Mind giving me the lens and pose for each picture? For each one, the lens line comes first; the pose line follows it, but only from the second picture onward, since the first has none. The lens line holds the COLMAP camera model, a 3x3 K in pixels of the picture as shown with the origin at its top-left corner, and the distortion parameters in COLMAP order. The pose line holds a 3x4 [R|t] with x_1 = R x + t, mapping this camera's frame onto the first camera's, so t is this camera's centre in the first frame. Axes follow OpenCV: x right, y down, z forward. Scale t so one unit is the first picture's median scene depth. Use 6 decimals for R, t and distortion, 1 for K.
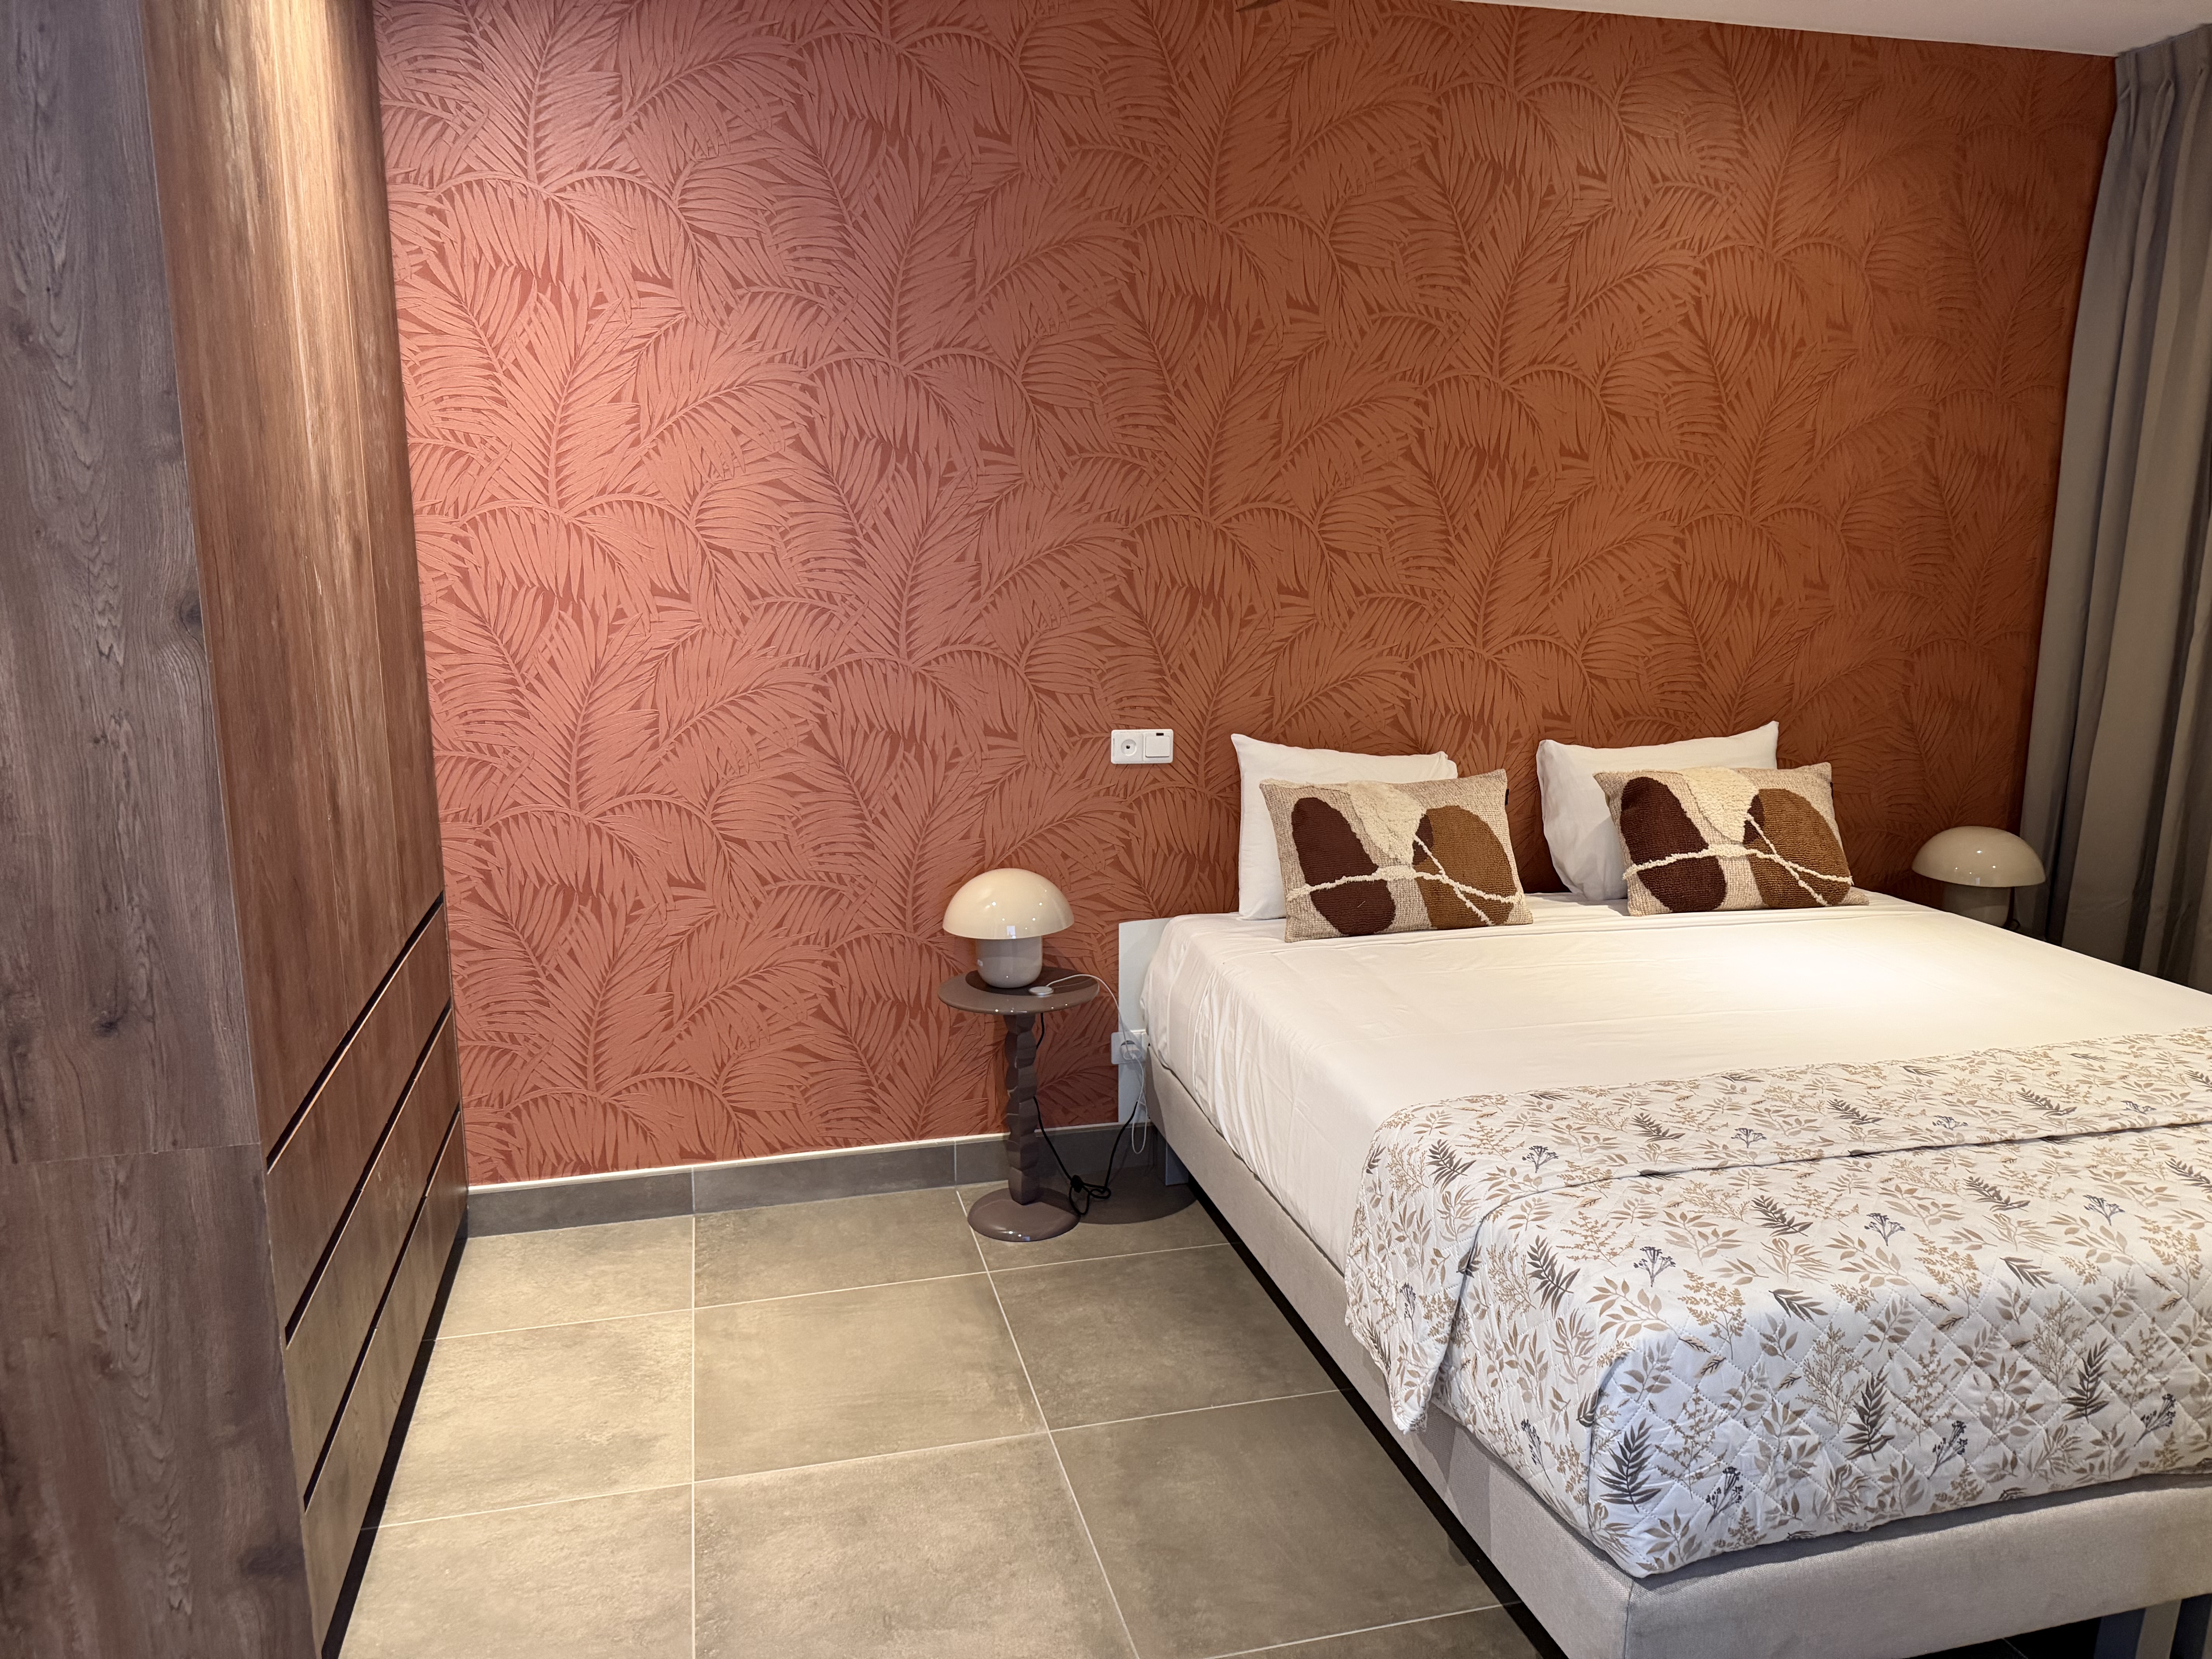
lens RADIAL K [[1549.1, 0, 1107.9], [0, 1549.1, 823.4], [0, 0, 1]] dist [0.063458, -0.080104]
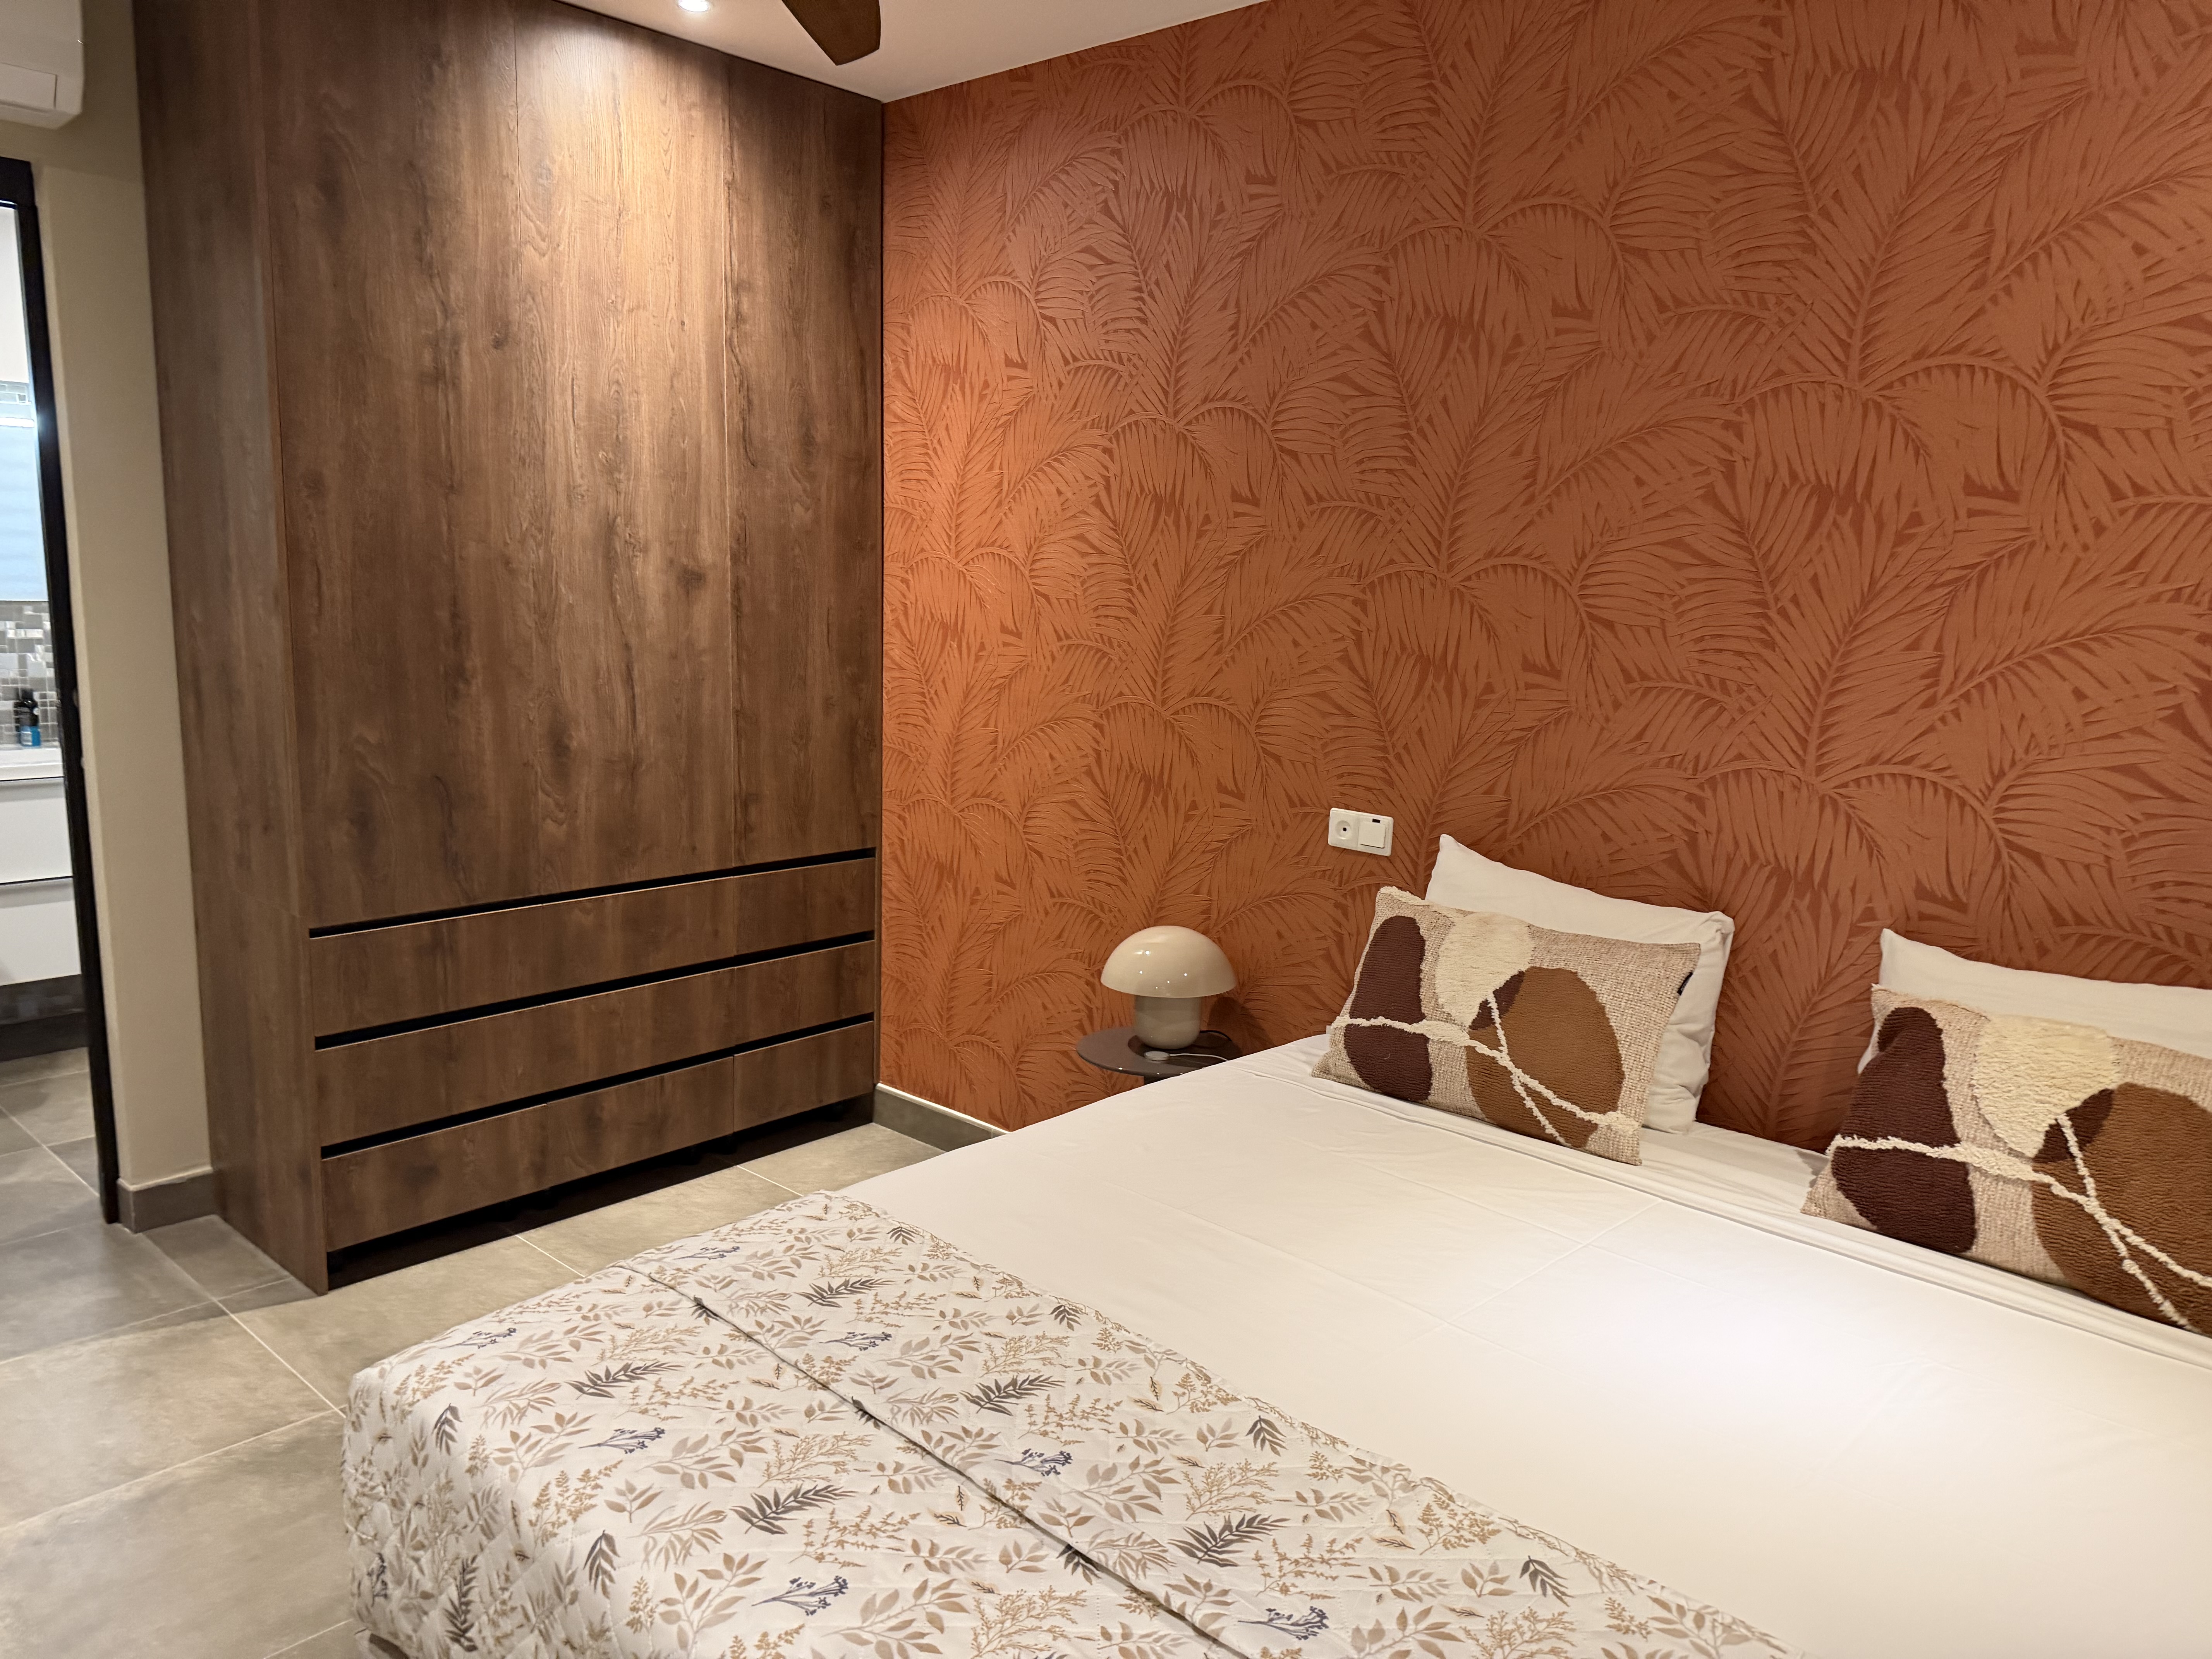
lens RADIAL K [[1549.1, 0, 1107.3], [0, 1549.1, 820.3], [0, 0, 1]] dist [0.063458, -0.080104]
pose [[0.551313, 0.147509, -0.821154, 0.697655], [-0.190245, 0.980542, 0.048412, -0.074938], [0.812318, 0.129531, 0.568649, 0.401251]]
